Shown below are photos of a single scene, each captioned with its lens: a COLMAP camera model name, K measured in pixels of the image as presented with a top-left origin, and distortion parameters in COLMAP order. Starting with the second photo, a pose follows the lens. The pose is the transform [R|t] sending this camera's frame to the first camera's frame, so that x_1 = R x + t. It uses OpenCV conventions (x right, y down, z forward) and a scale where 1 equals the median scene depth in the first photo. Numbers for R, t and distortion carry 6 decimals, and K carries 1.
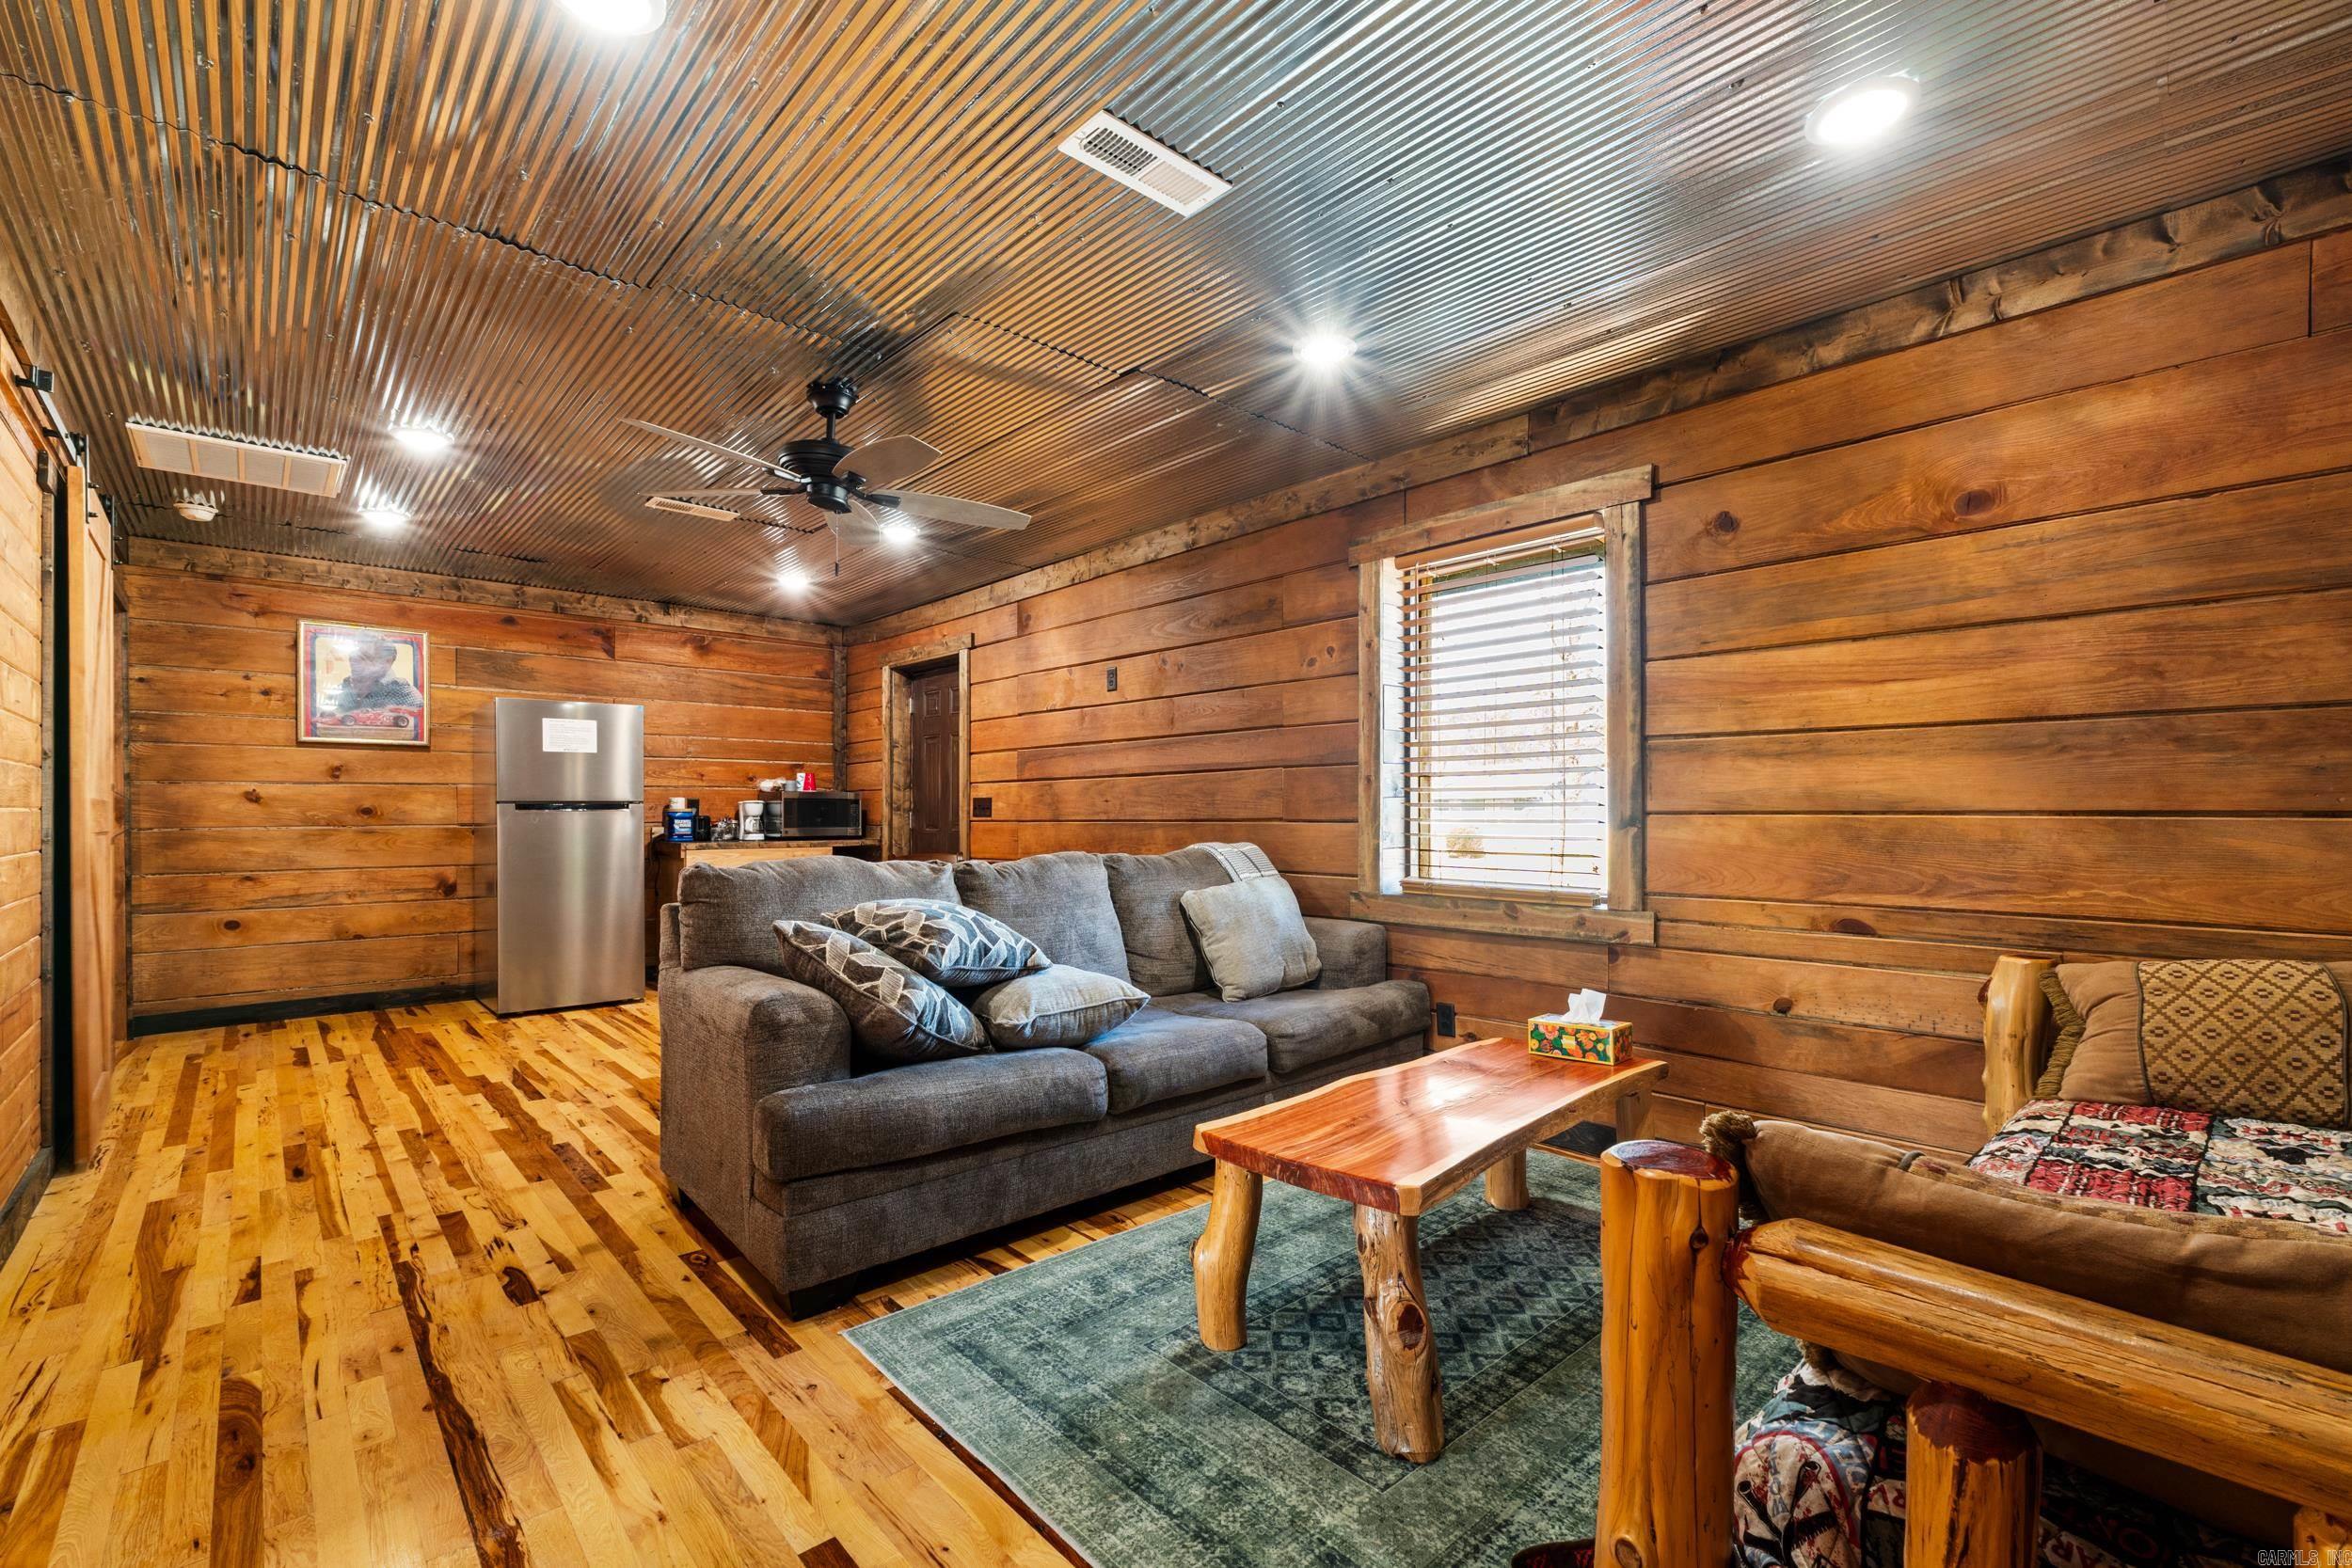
lens RADIAL K [[999.4, 0, 1187.7], [0, 999.4, 811.0], [0, 0, 1]] dist [-0.000173, -0.000746]
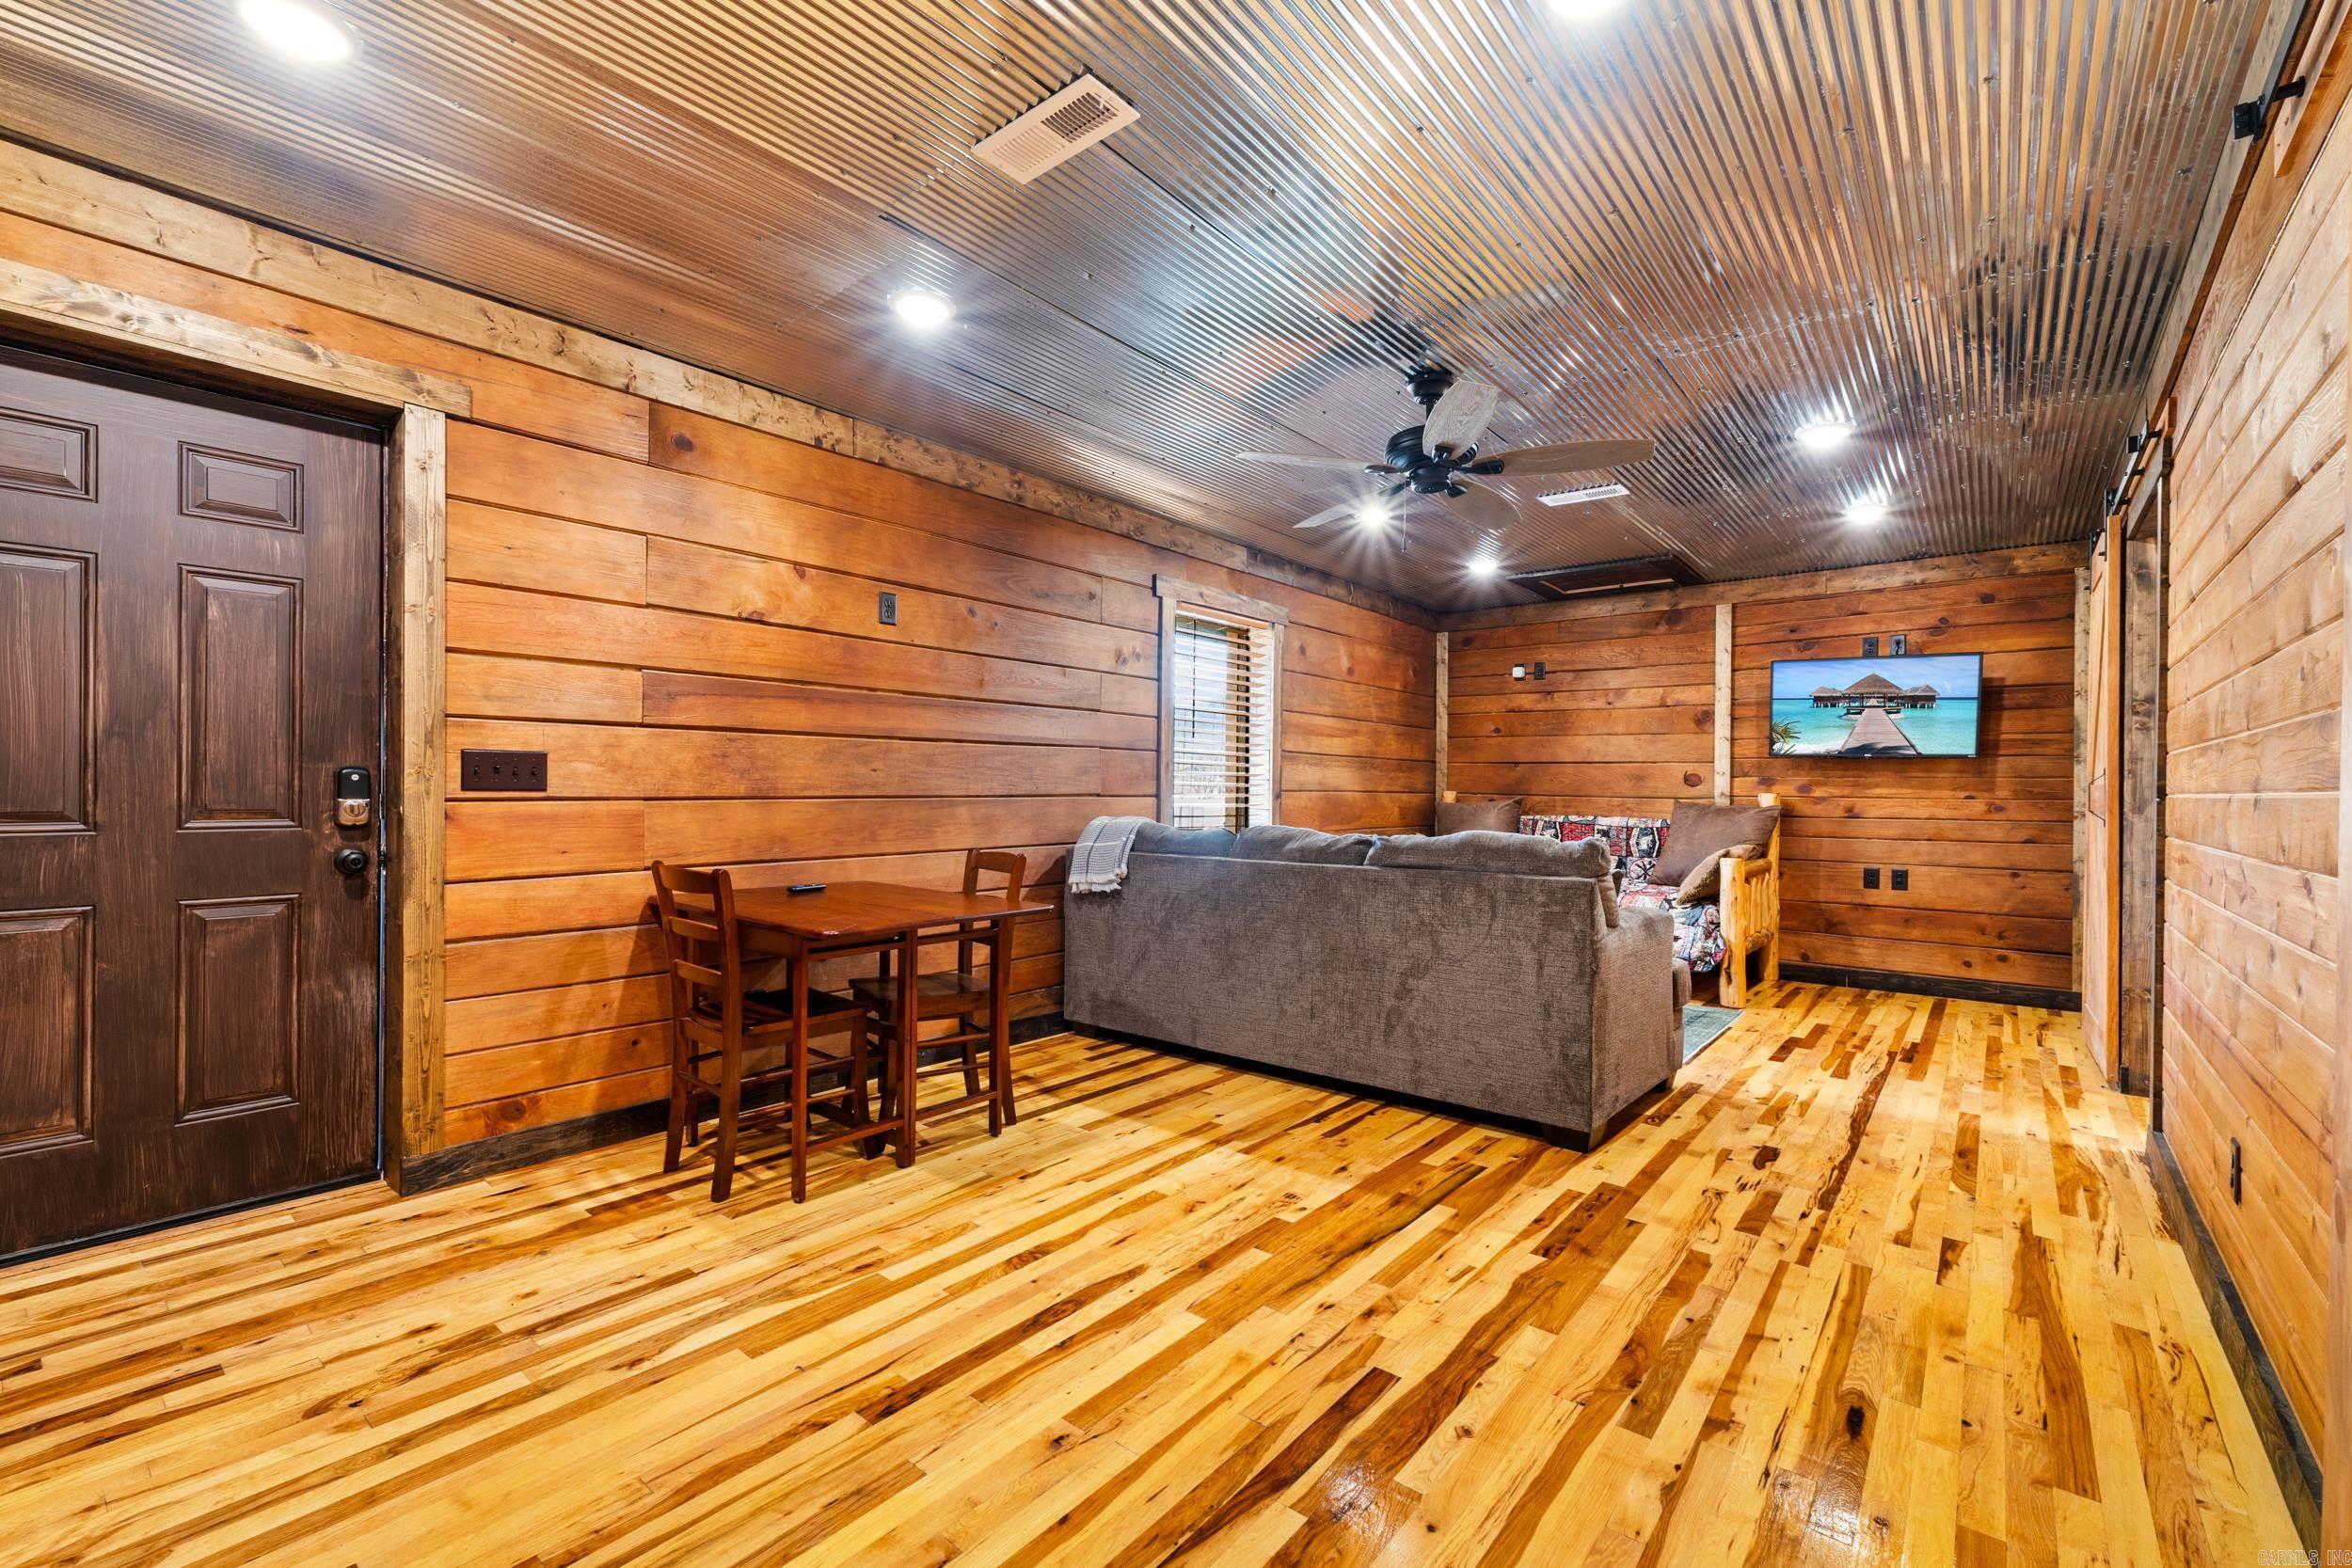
lens RADIAL K [[996.6, 0, 1176.0], [0, 996.6, 784.0], [0, 0, 1]] dist [-0.001293, -0.000074]
pose [[-0.128129, 0.004400, 0.991748, -0.850646], [-0.011978, 0.999910, -0.005983, 0.001716], [-0.991685, -0.012646, -0.128065, 0.883711]]
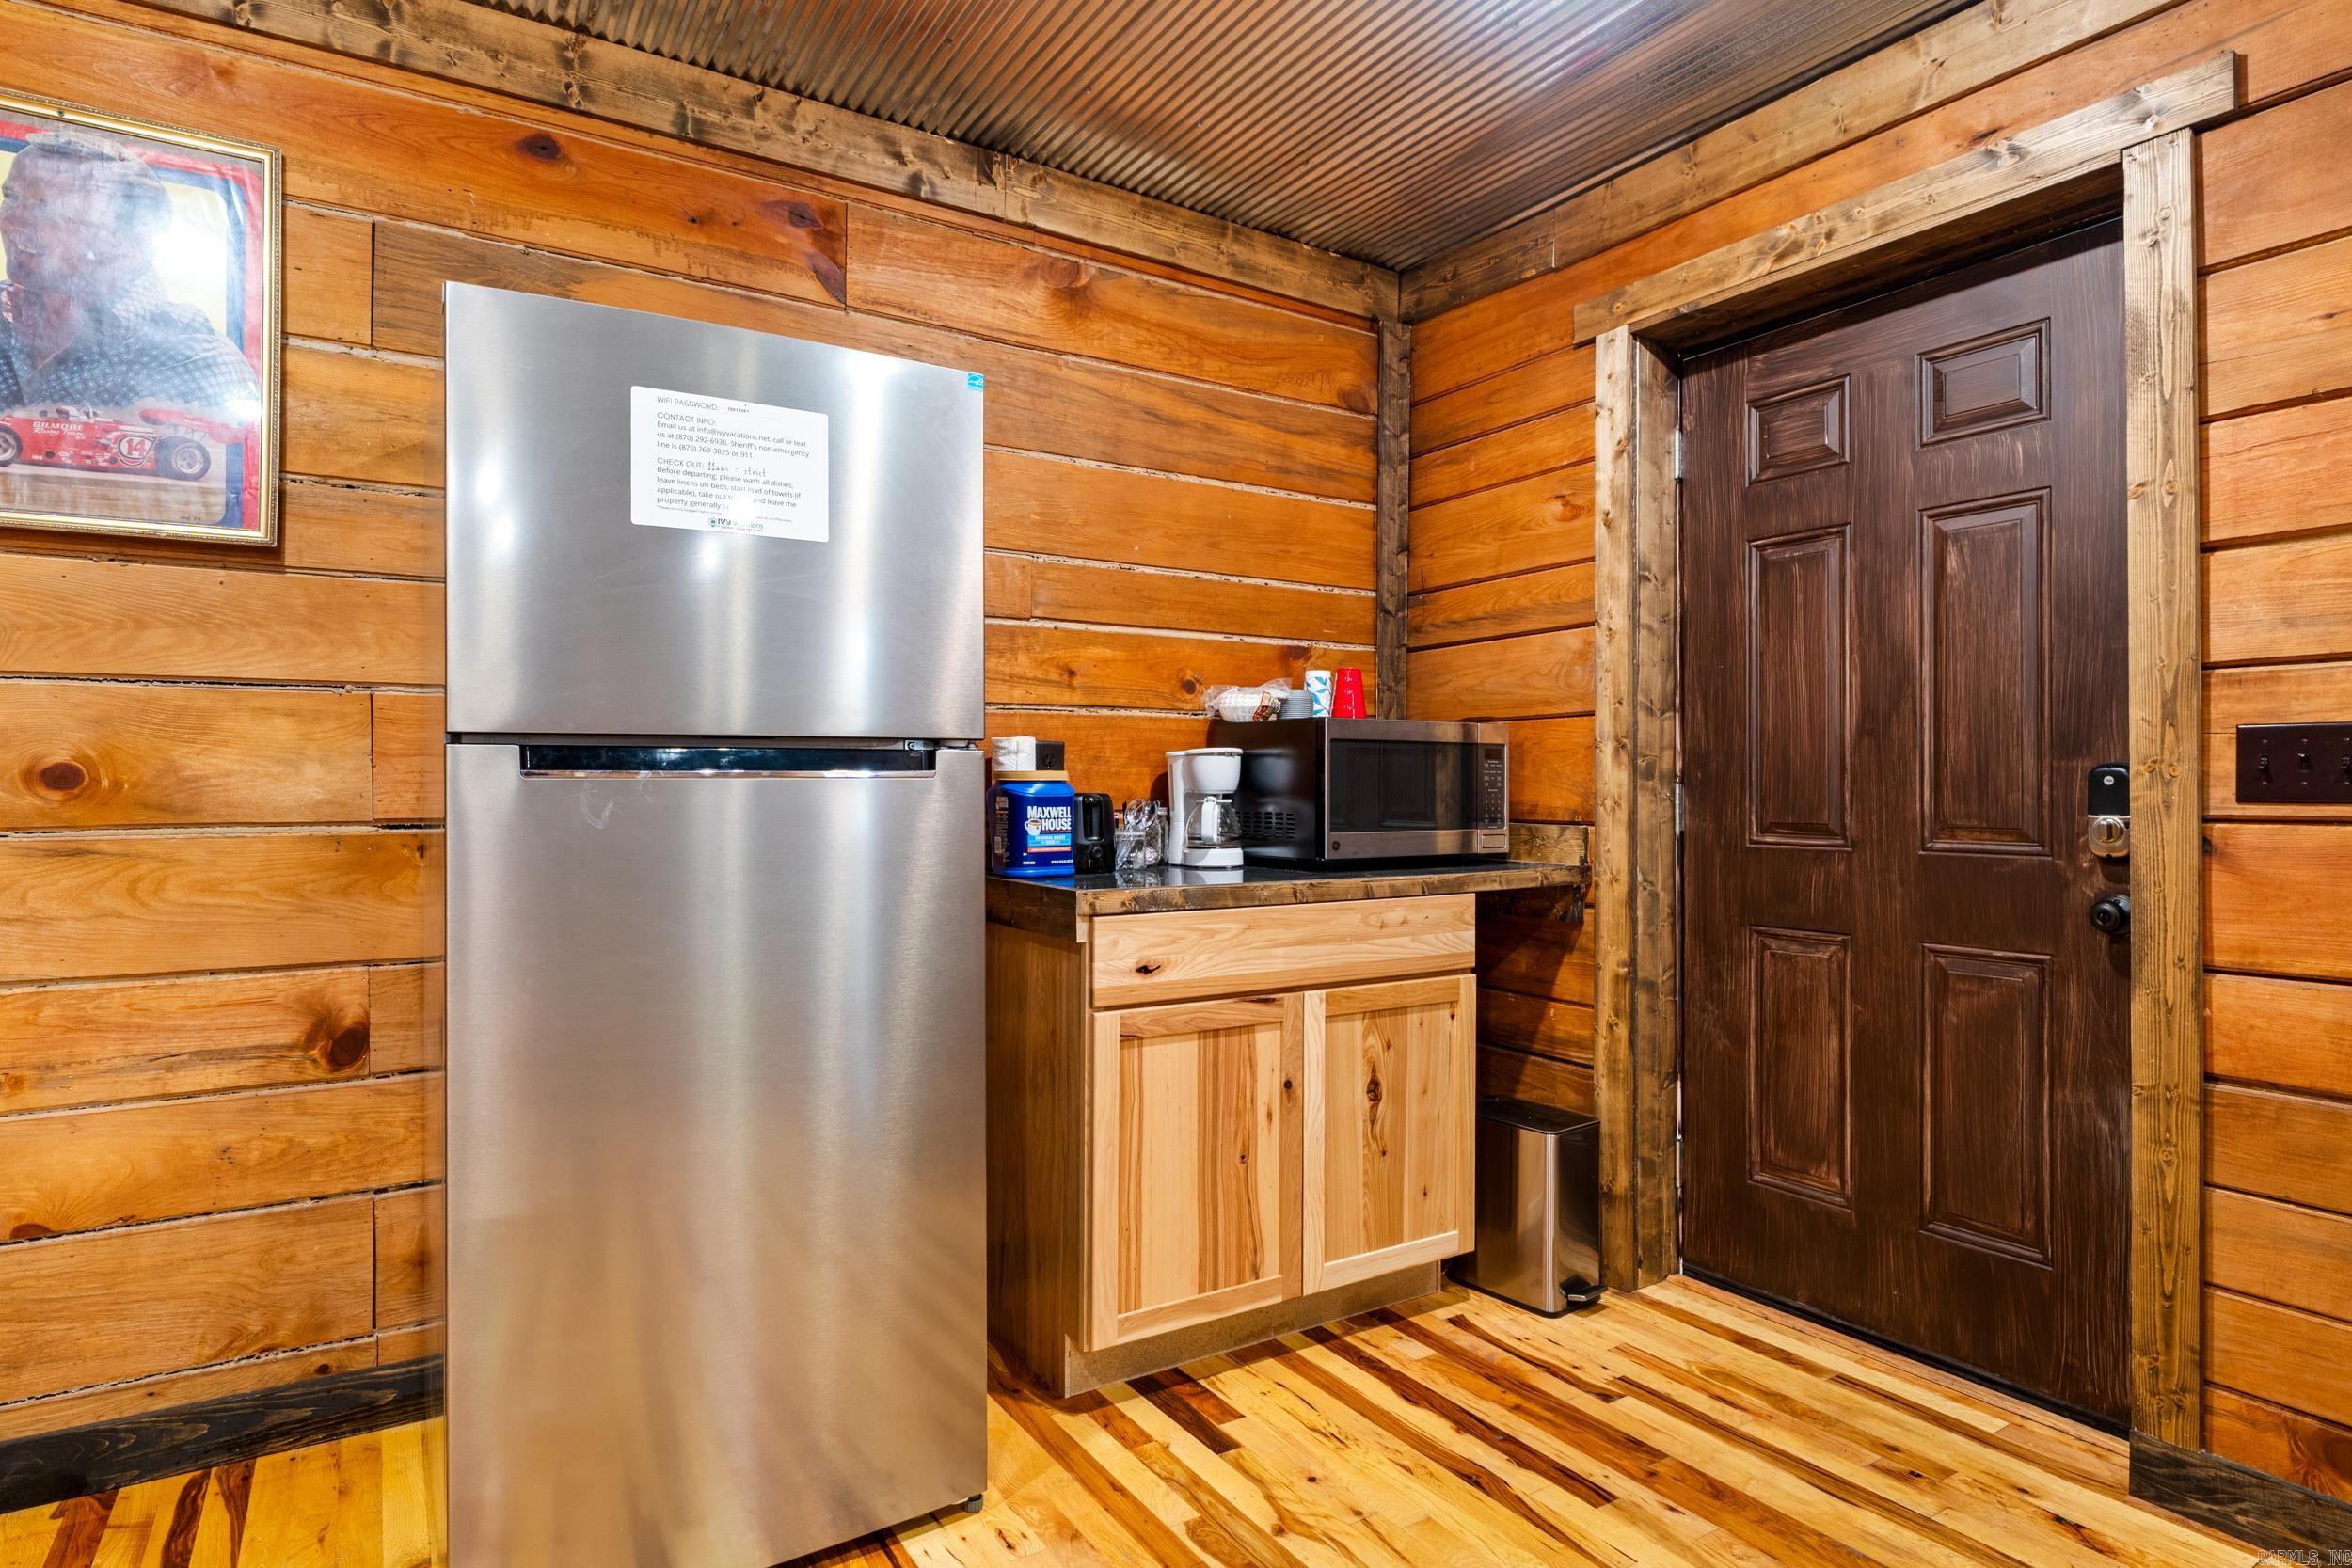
lens RADIAL K [[1262.0, 0, 1176.8], [0, 1262.0, 775.3], [0, 0, 1]] dist [-0.013236, 0.000098]
pose [[0.982995, 0.000829, -0.183628, -0.495767], [-0.001726, 0.999987, -0.004723, 0.001008], [0.183622, 0.004960, 0.982984, 0.782852]]
